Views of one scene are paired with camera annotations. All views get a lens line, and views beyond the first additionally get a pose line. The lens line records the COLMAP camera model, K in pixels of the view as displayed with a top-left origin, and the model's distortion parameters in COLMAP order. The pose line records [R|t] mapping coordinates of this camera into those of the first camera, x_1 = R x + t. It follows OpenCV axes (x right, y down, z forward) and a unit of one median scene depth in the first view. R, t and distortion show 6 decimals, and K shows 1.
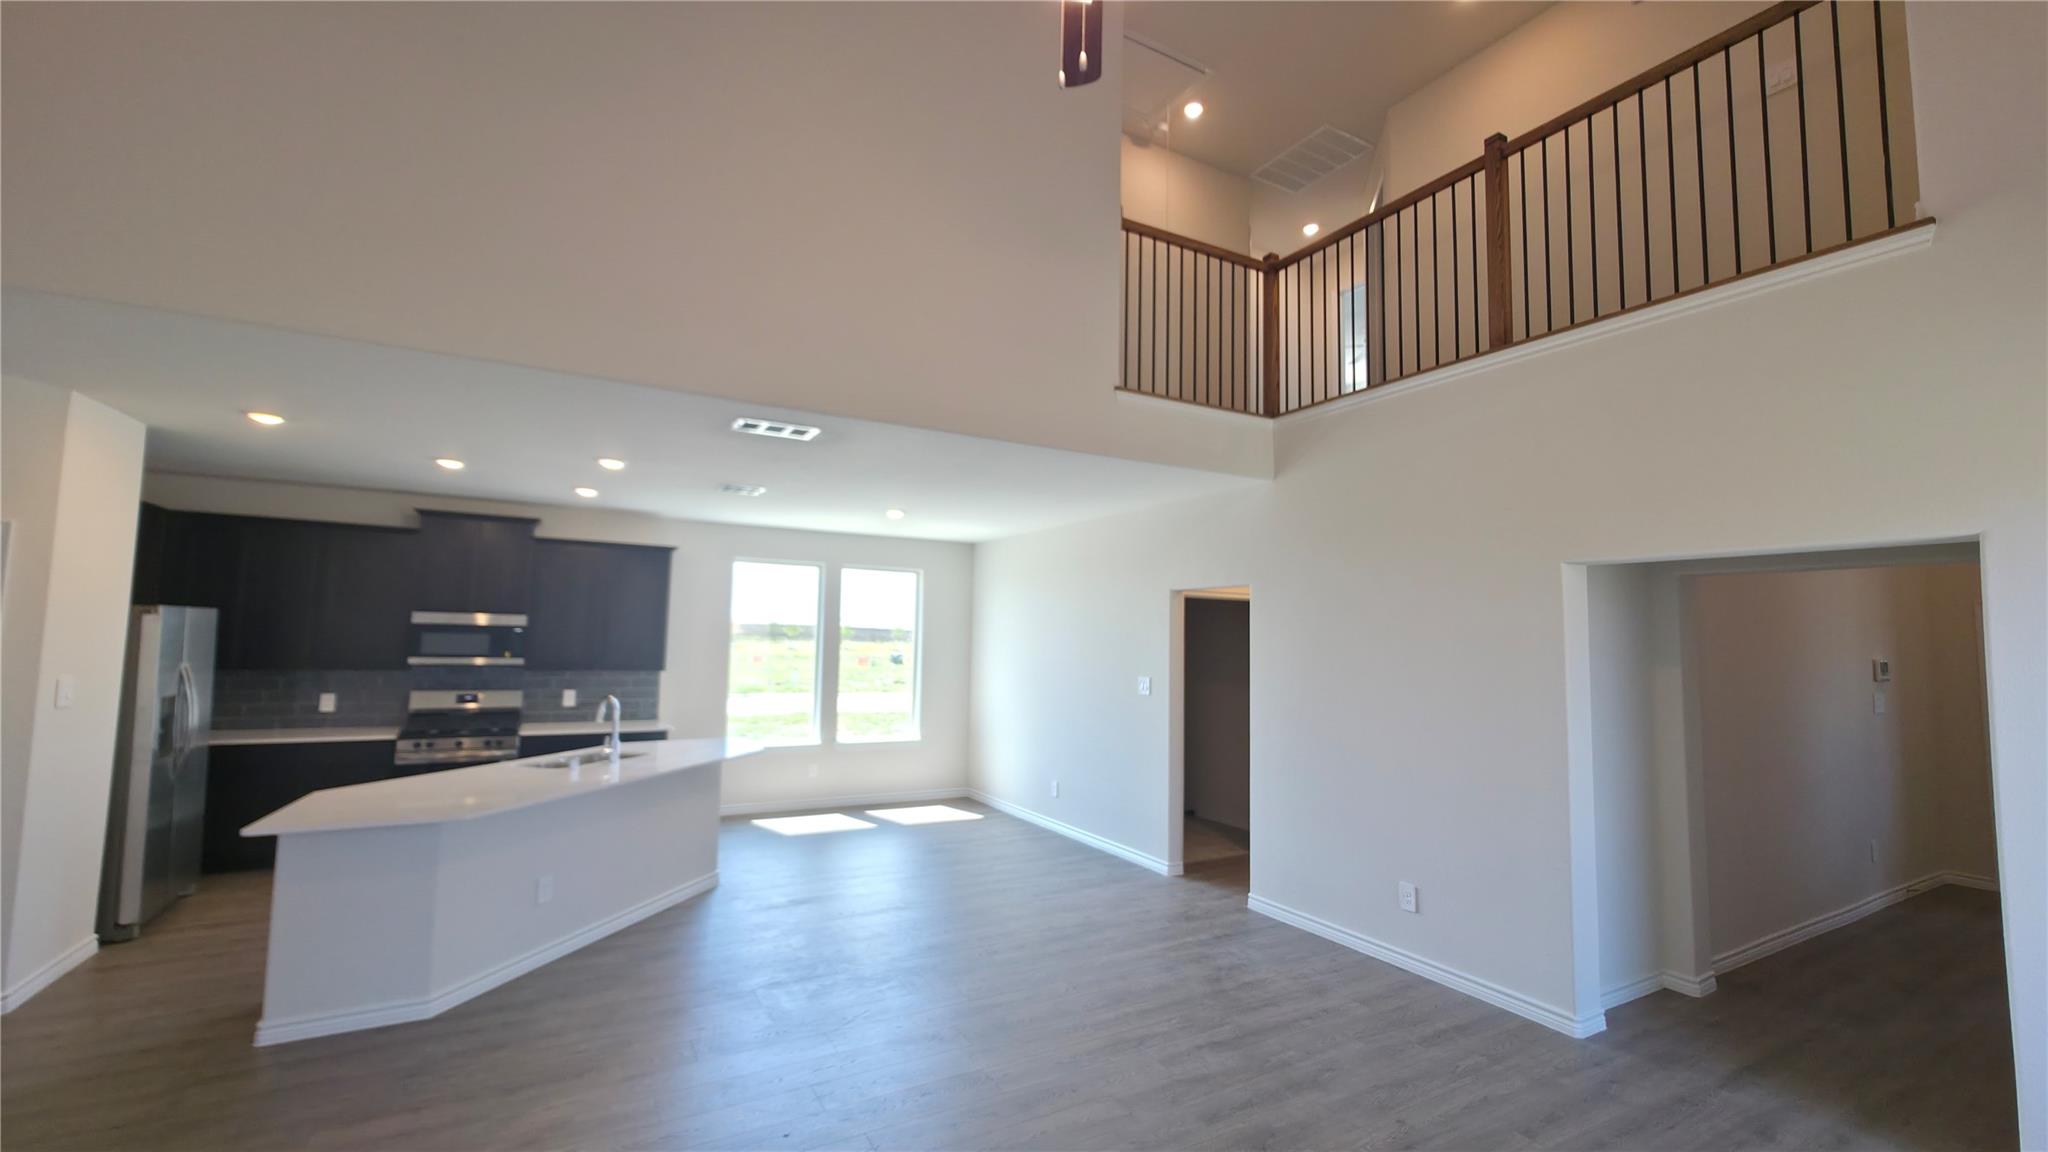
lens RADIAL K [[814.7, 0, 1024.0], [0, 814.7, 576.0], [0, 0, 1]] dist [0.001269, -0.000128]
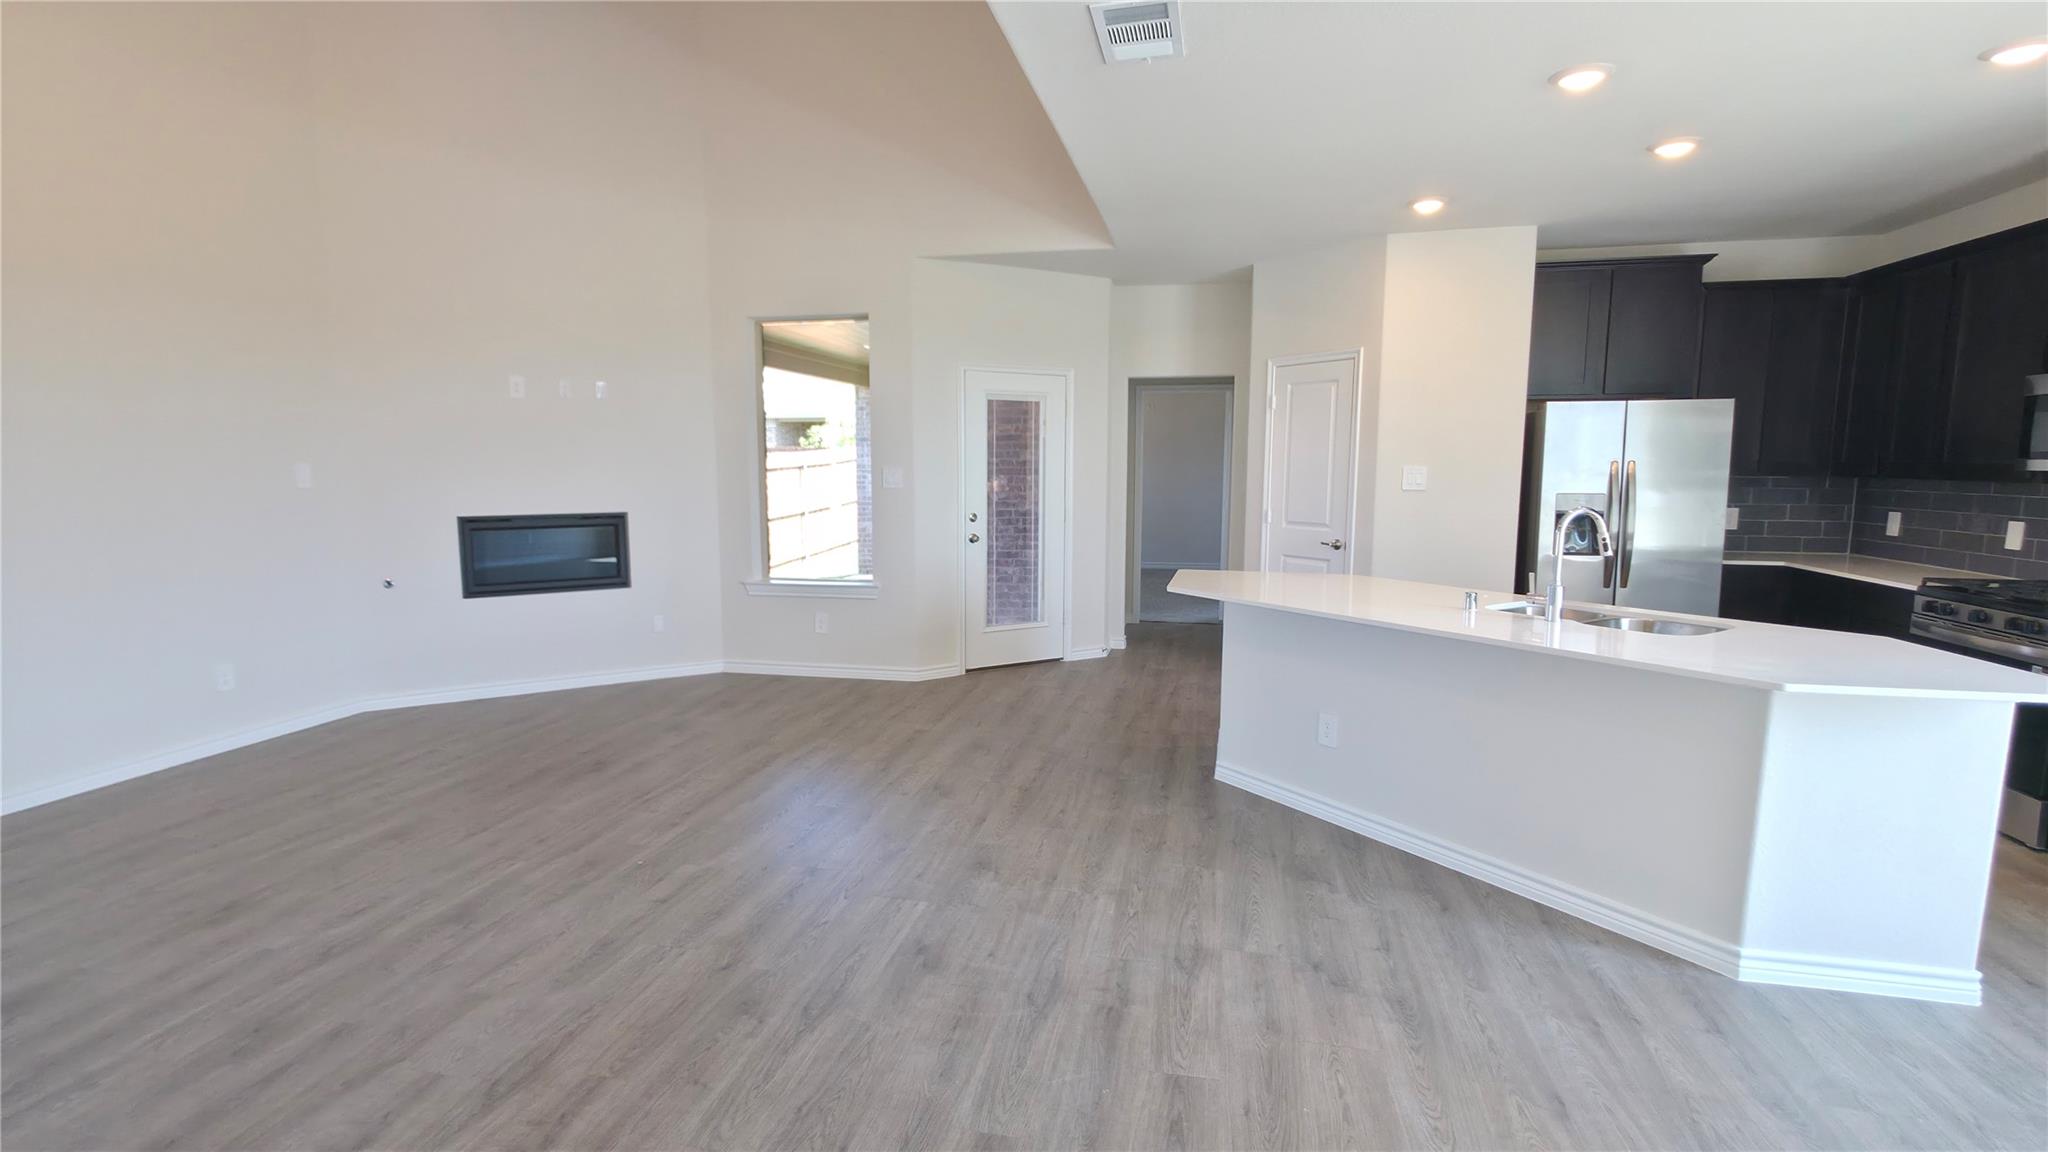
lens RADIAL K [[985.5, 0, 1024.0], [0, 985.5, 576.0], [0, 0, 1]] dist [-0.000564, -0.000136]
pose [[-0.676957, 0.065137, -0.733134, 0.367939], [0.042242, 0.997873, 0.049654, 0.213370], [0.734809, 0.002644, -0.678269, 1.734883]]
